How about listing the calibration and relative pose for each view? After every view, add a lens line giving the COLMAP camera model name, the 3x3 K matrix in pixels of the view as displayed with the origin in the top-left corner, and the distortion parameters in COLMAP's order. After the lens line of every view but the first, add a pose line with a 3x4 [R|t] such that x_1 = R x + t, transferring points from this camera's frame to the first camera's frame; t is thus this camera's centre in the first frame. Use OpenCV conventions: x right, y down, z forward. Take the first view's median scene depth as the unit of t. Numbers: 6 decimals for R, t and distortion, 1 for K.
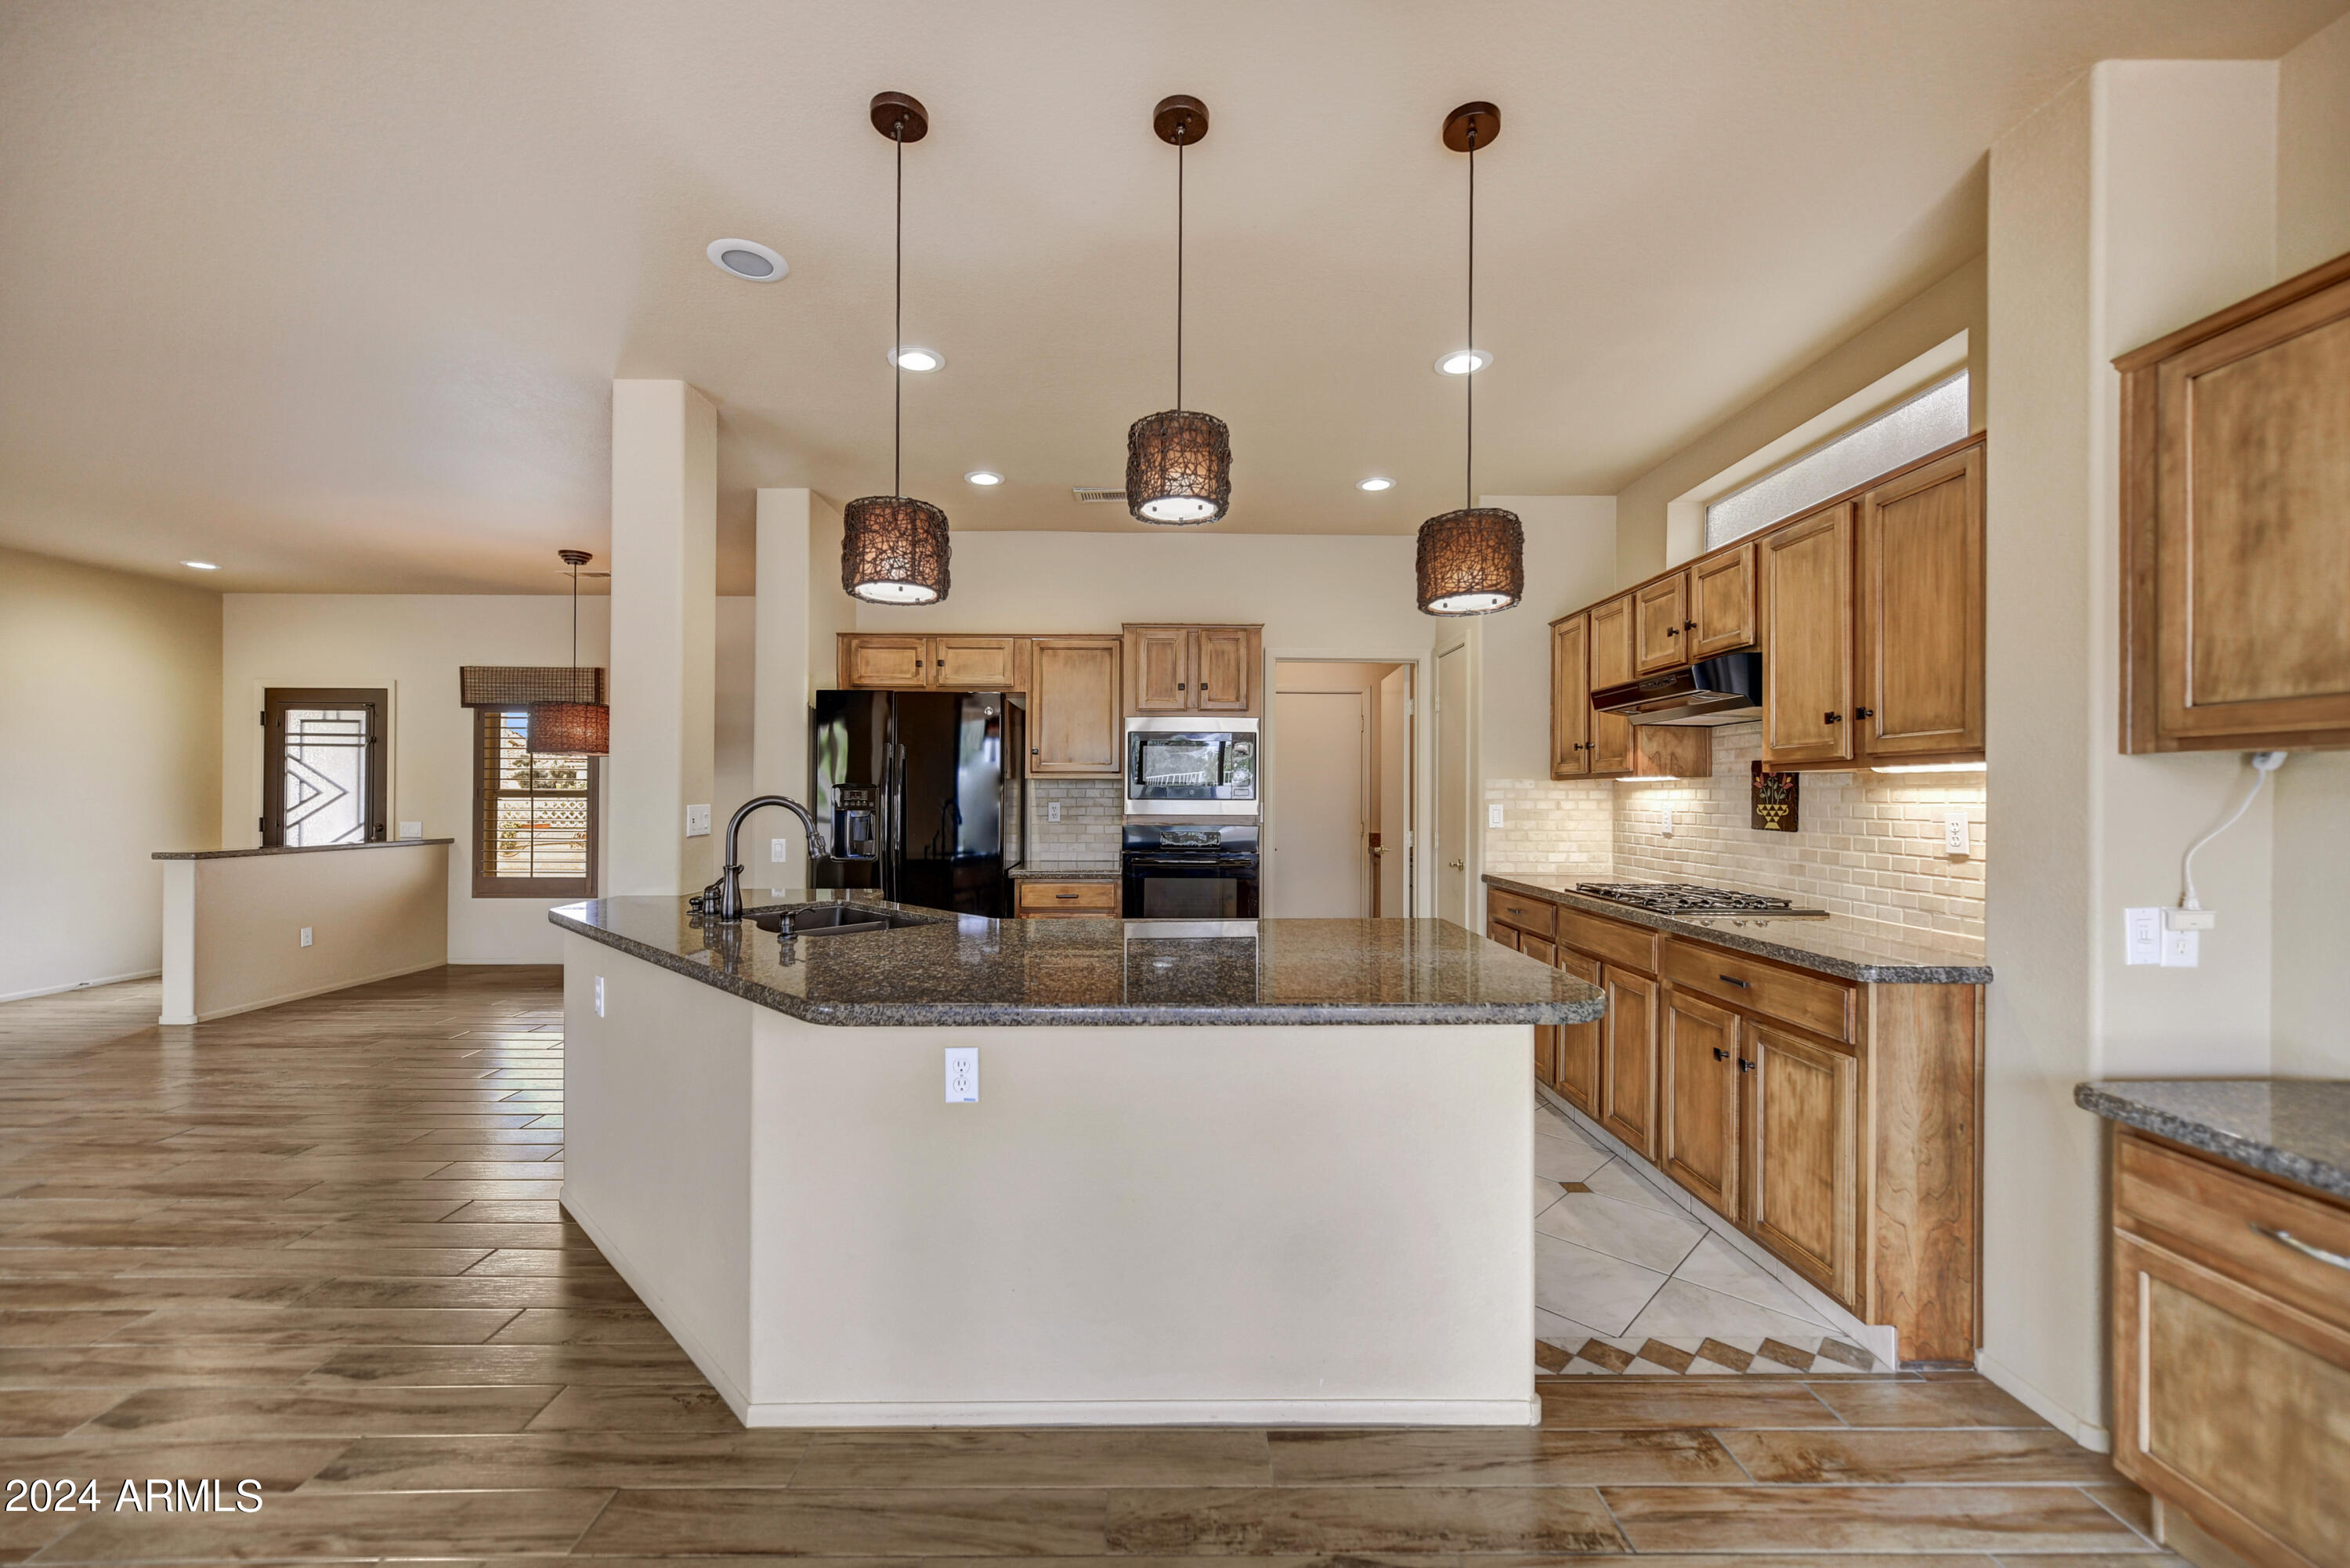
lens RADIAL K [[930.7, 0, 1175.0], [0, 930.7, 784.0], [0, 0, 1]] dist [0.002199, -0.000278]
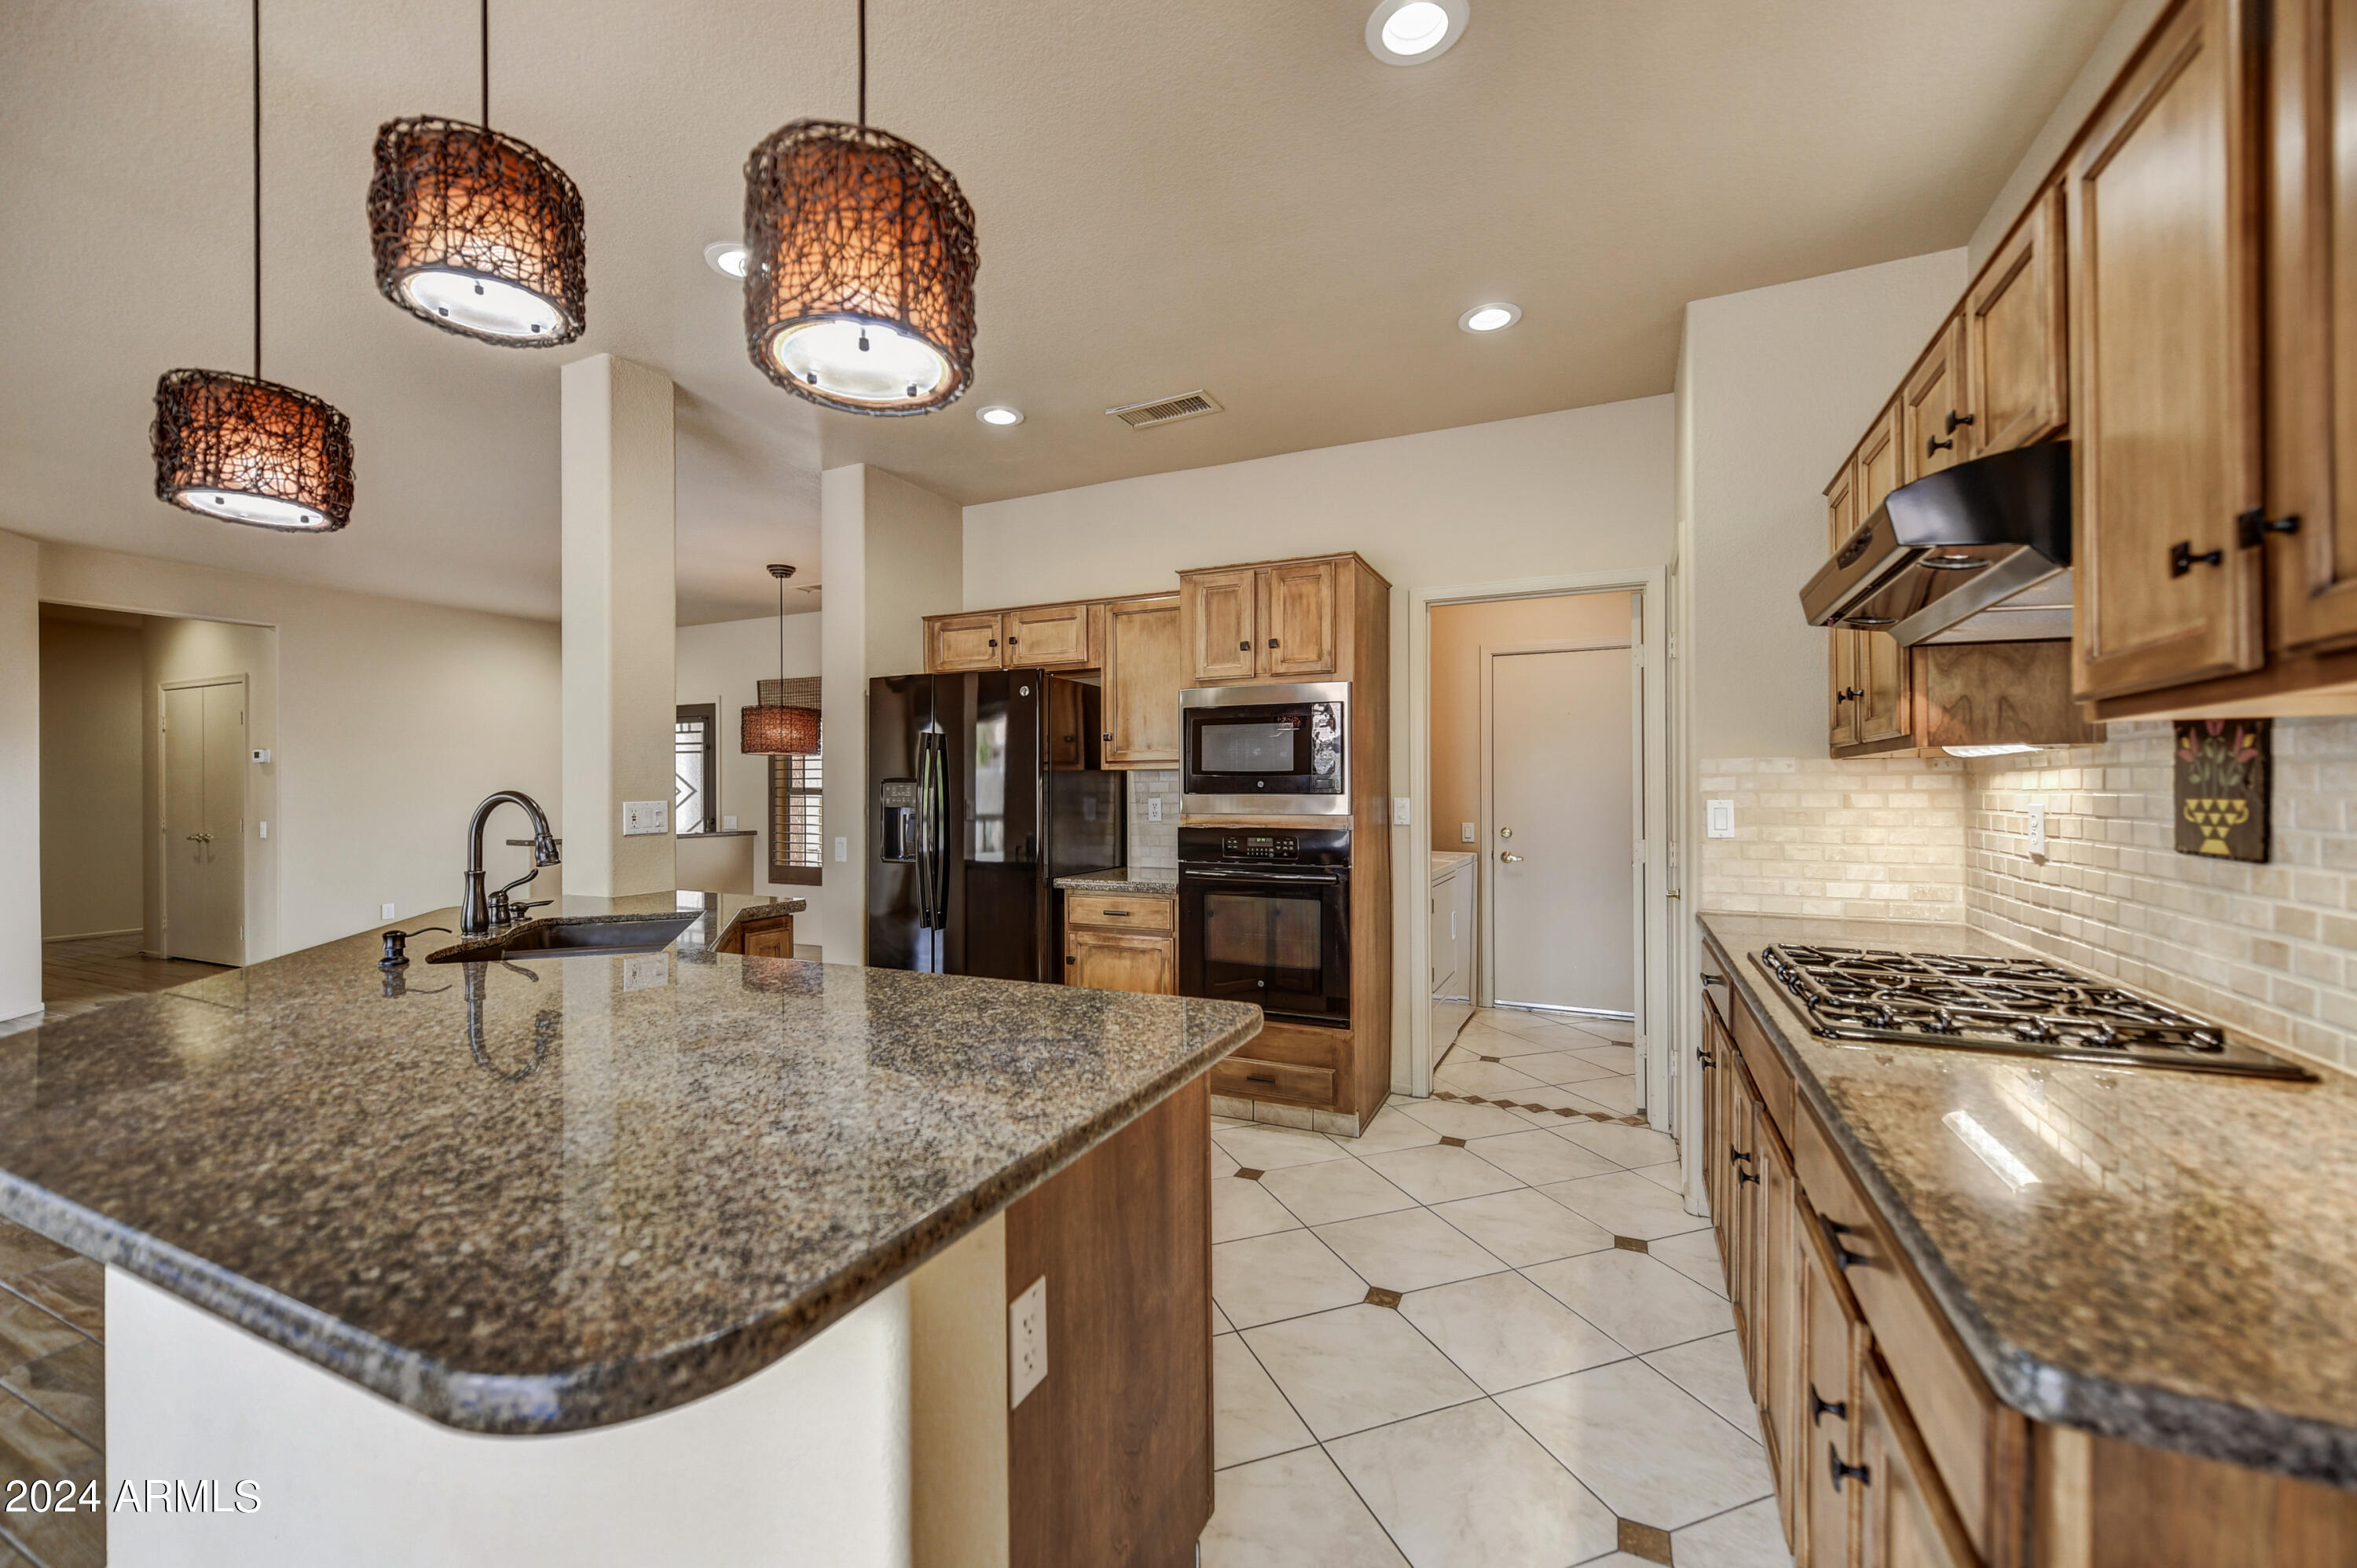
lens RADIAL K [[933.4, 0, 1178.5], [0, 933.4, 784.0], [0, 0, 1]] dist [0.002199, -0.000278]
pose [[0.898953, -0.009141, -0.437950, 0.275492], [0.011026, 0.999938, 0.001762, 0.006192], [0.437906, -0.006413, 0.898998, 0.271815]]
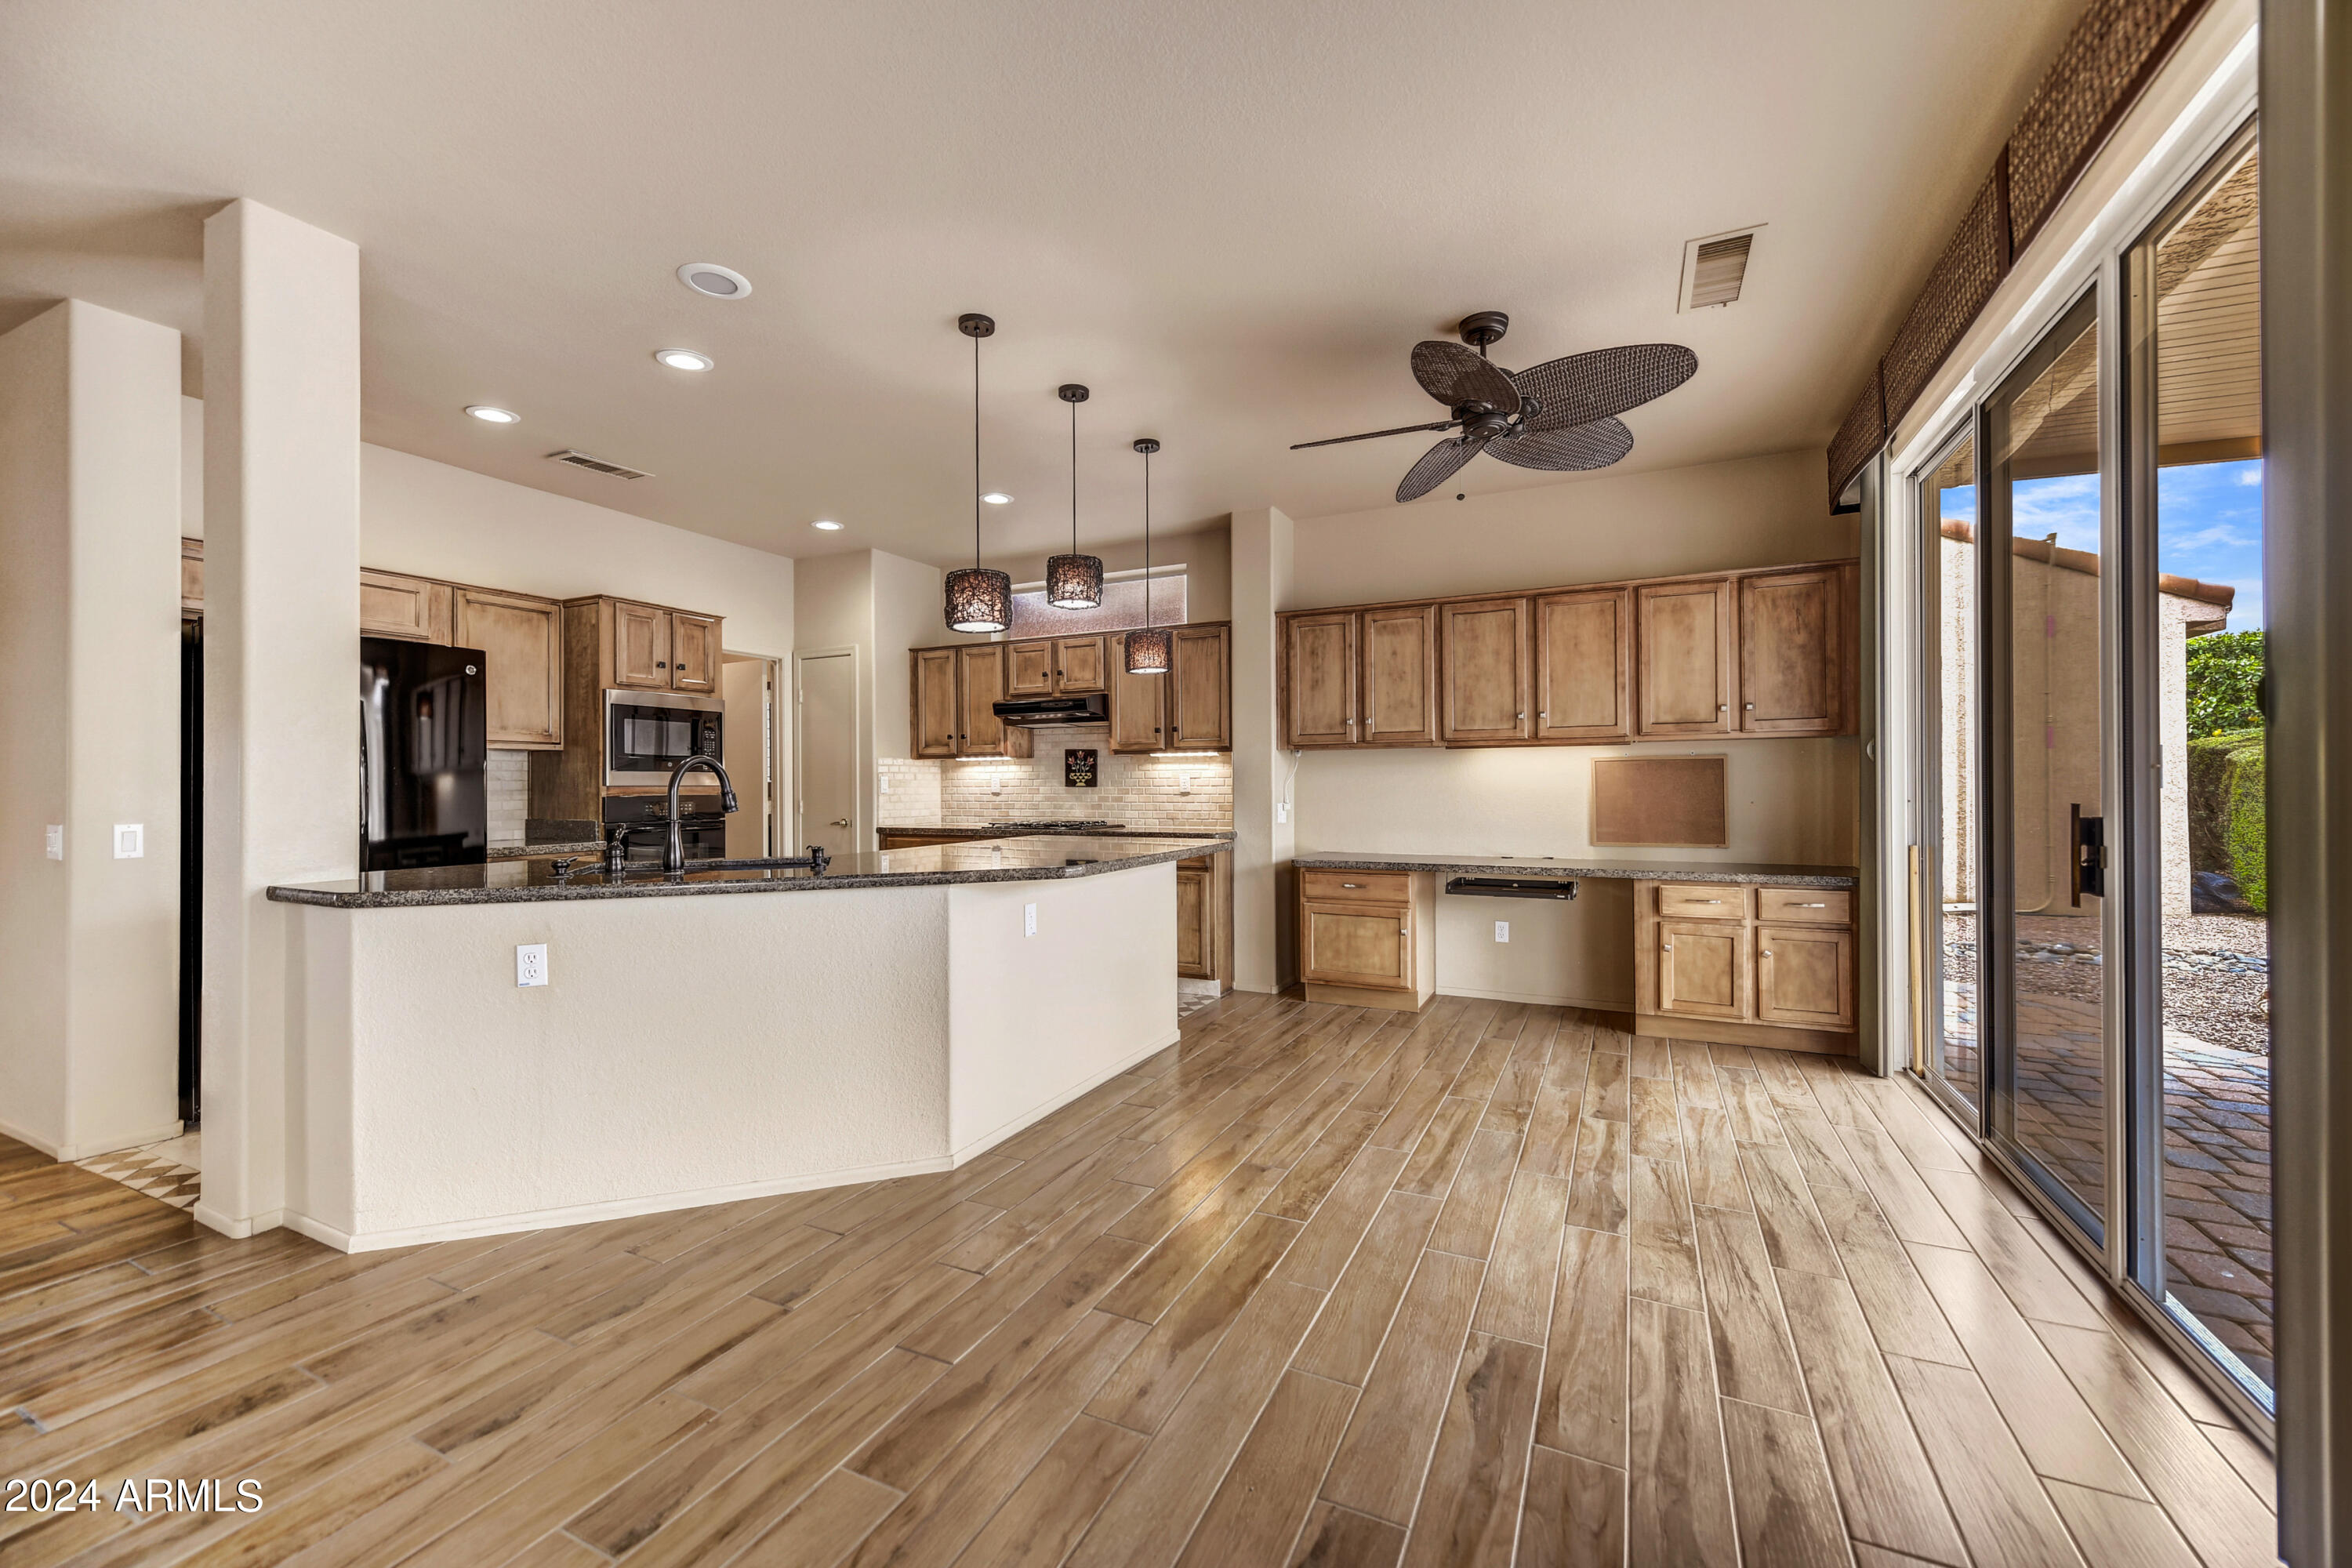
lens RADIAL K [[931.5, 0, 1176.0], [0, 931.5, 784.0], [0, 0, 1]] dist [0.002199, -0.000278]
pose [[0.443882, -0.006086, 0.896064, -0.658050], [-0.003871, 0.999955, 0.008709, 0.018723], [-0.896077, -0.007334, 0.443838, 0.001945]]
